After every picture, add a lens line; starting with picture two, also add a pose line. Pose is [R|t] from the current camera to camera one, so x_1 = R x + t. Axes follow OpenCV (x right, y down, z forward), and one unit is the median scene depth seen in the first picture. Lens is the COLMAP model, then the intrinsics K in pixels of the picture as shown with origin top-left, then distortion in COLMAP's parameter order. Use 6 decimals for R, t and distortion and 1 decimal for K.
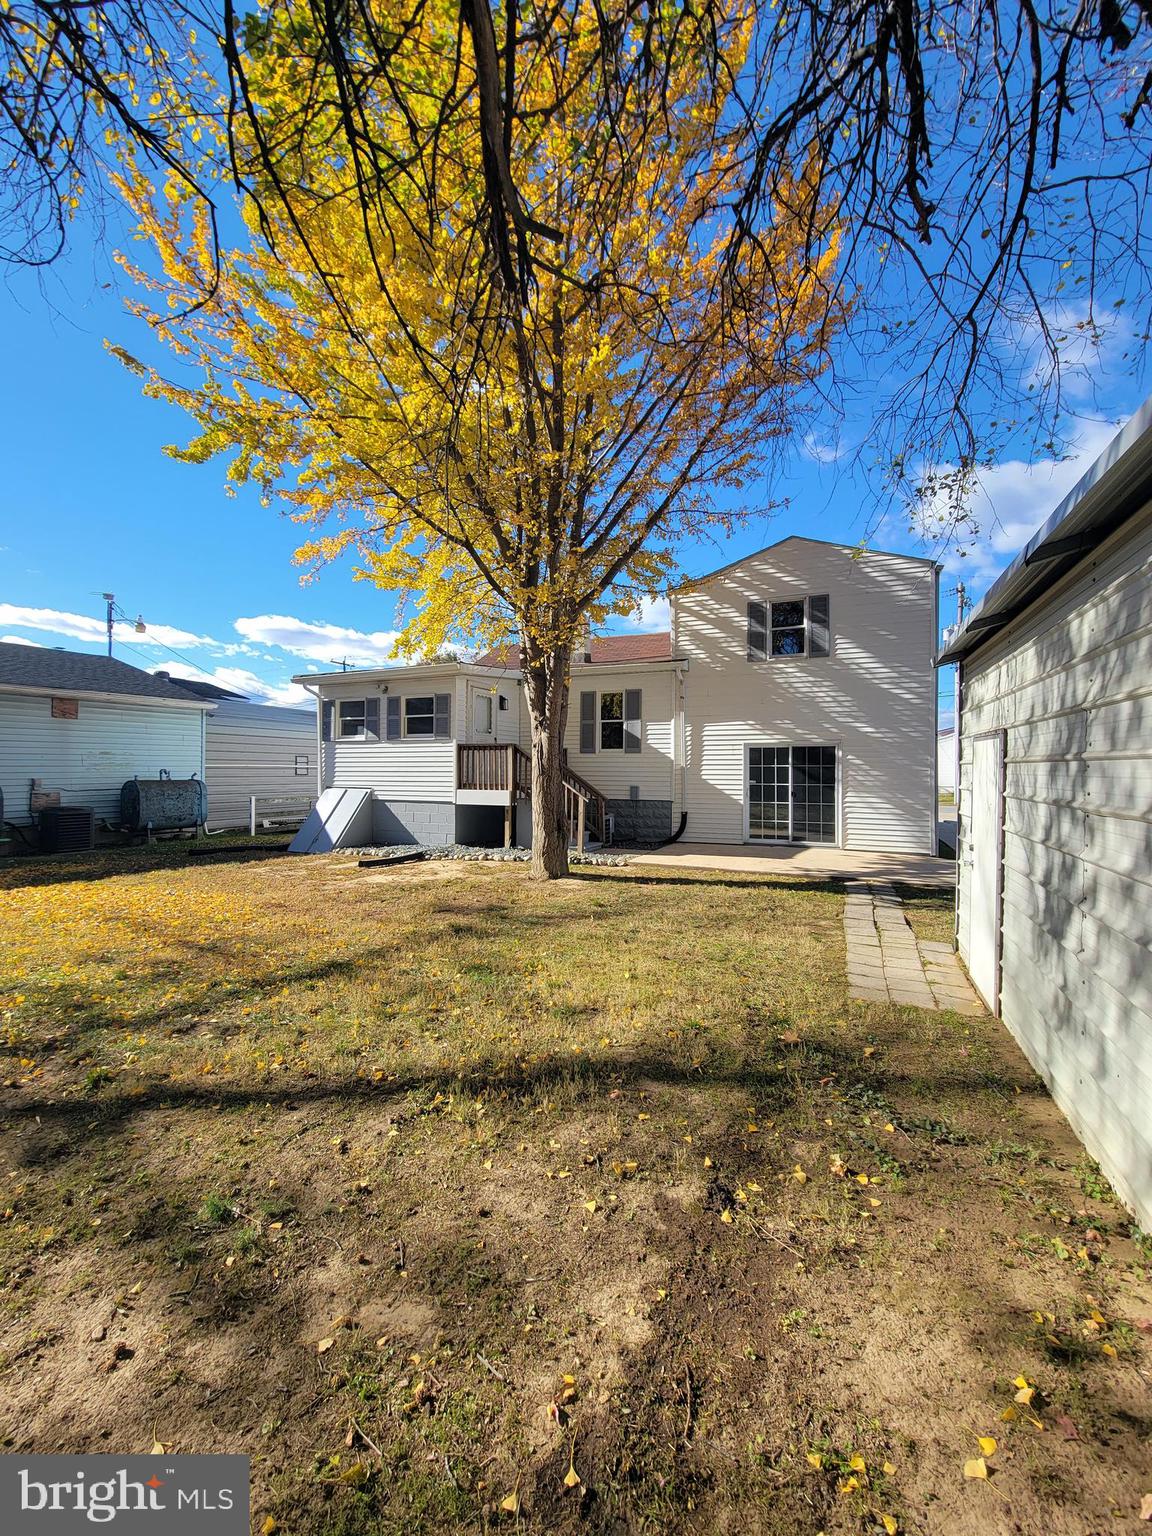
lens RADIAL K [[623.4, 0, 576.0], [0, 623.4, 768.0], [0, 0, 1]] dist [-0.003106, 0.000545]
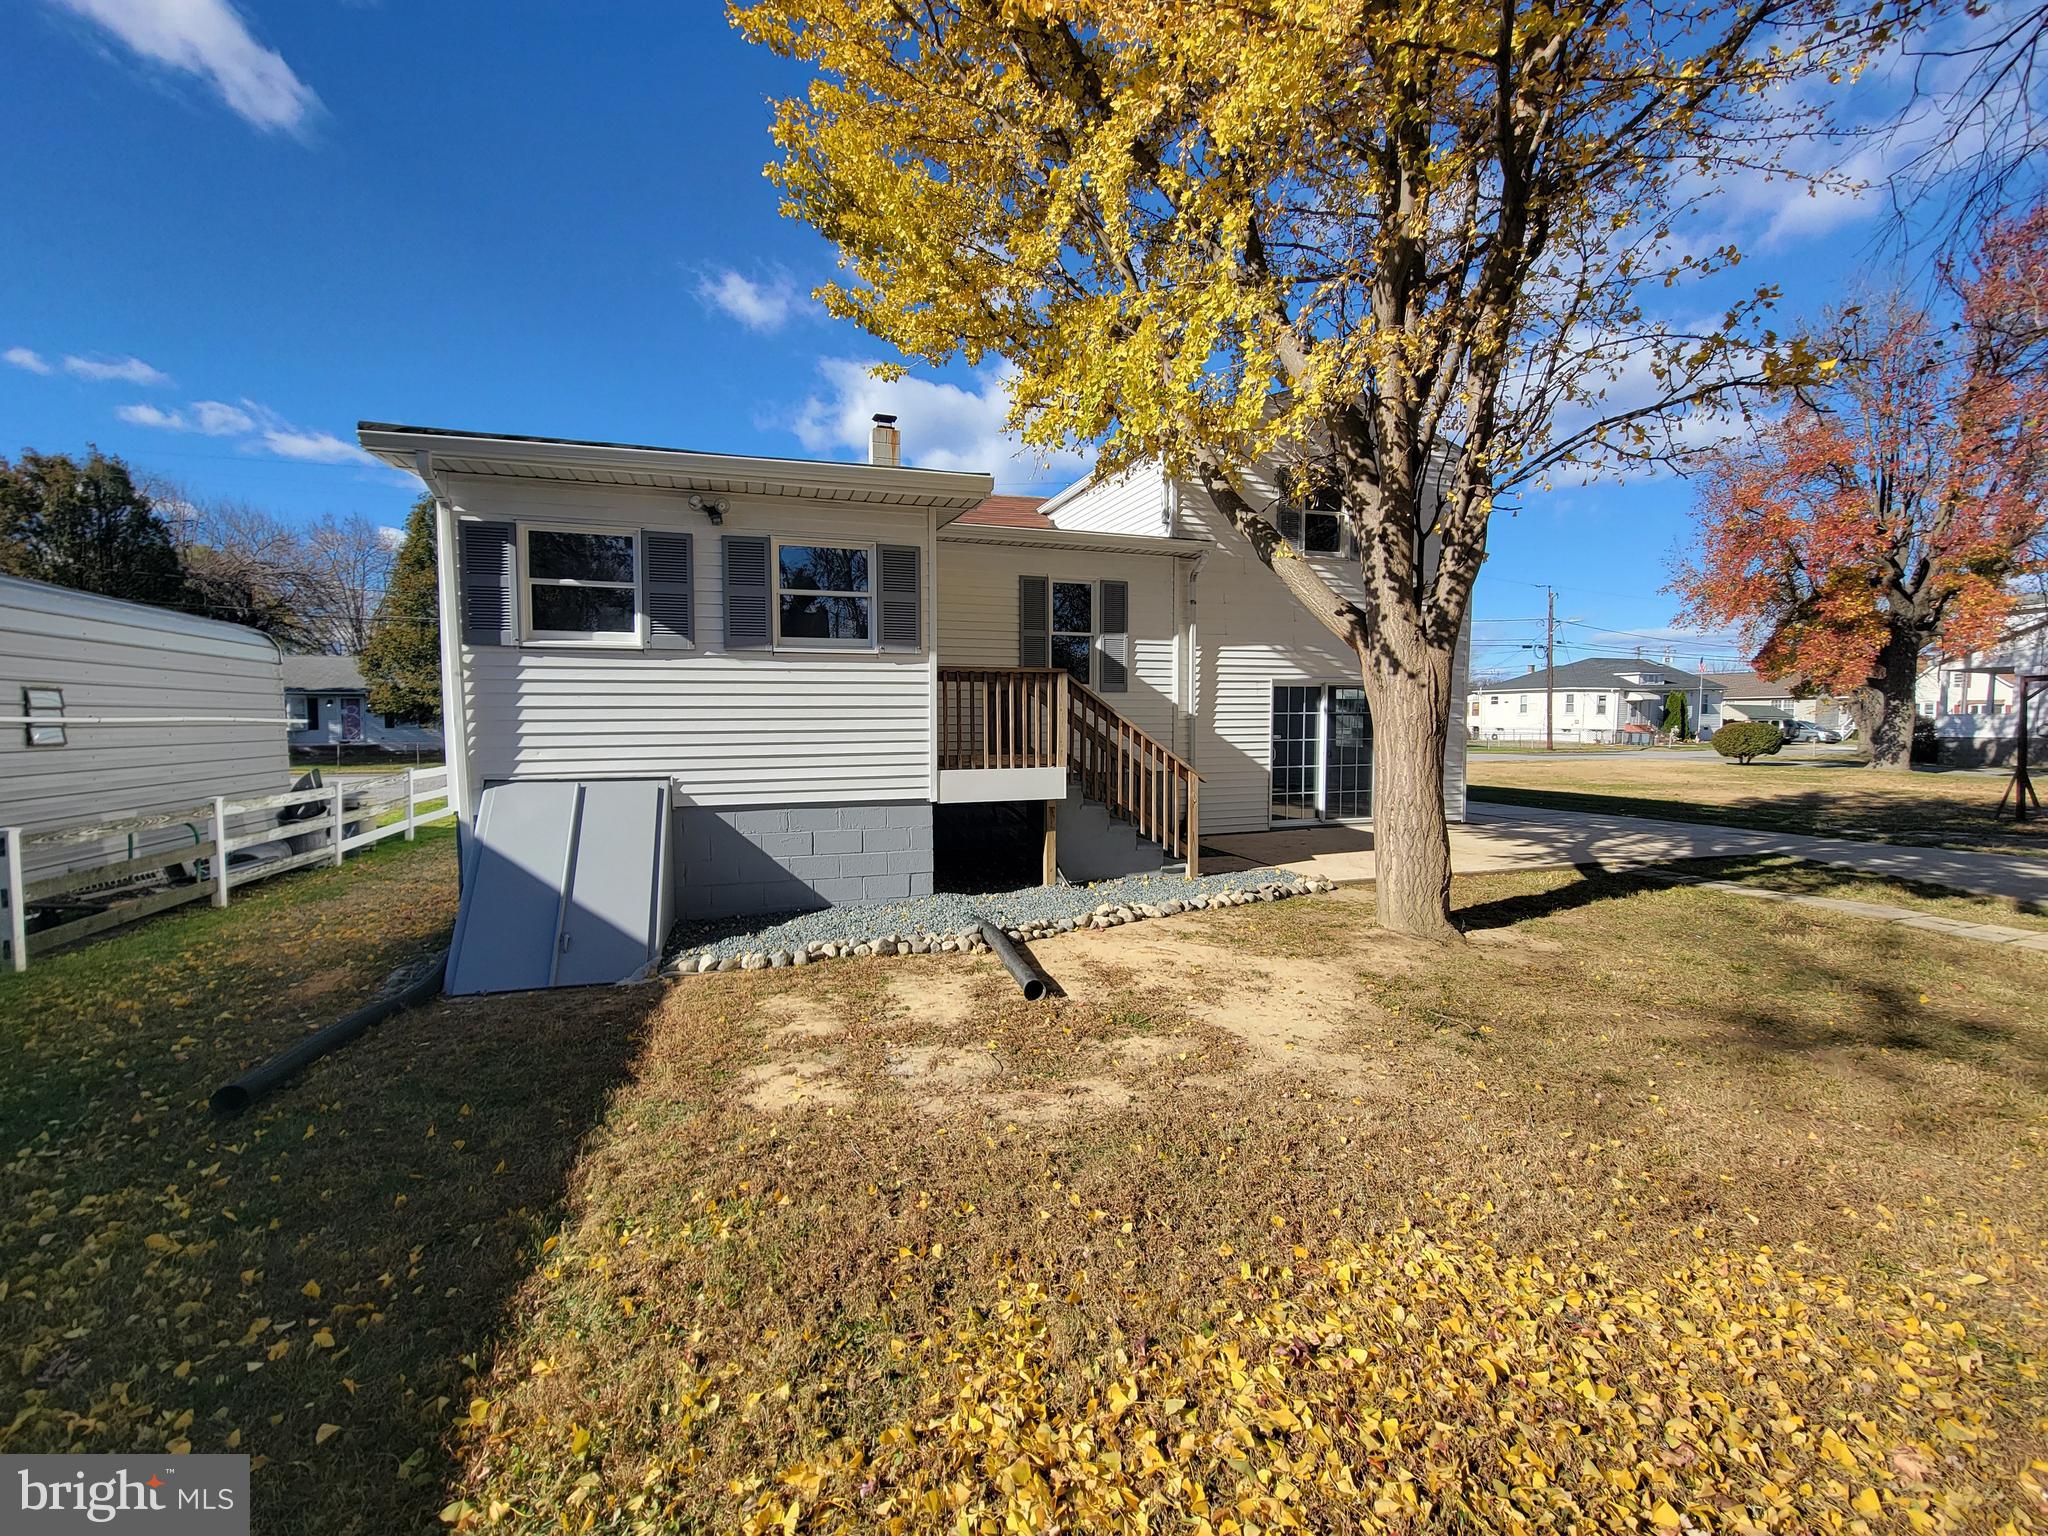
lens RADIAL K [[831.2, 0, 1013.9], [0, 831.2, 753.8], [0, 0, 1]] dist [-0.003106, 0.000545]
pose [[0.749647, -0.036152, 0.660850, -0.523790], [0.004974, 0.998787, 0.048996, -0.005149], [-0.661819, -0.033442, 0.748917, 0.514485]]
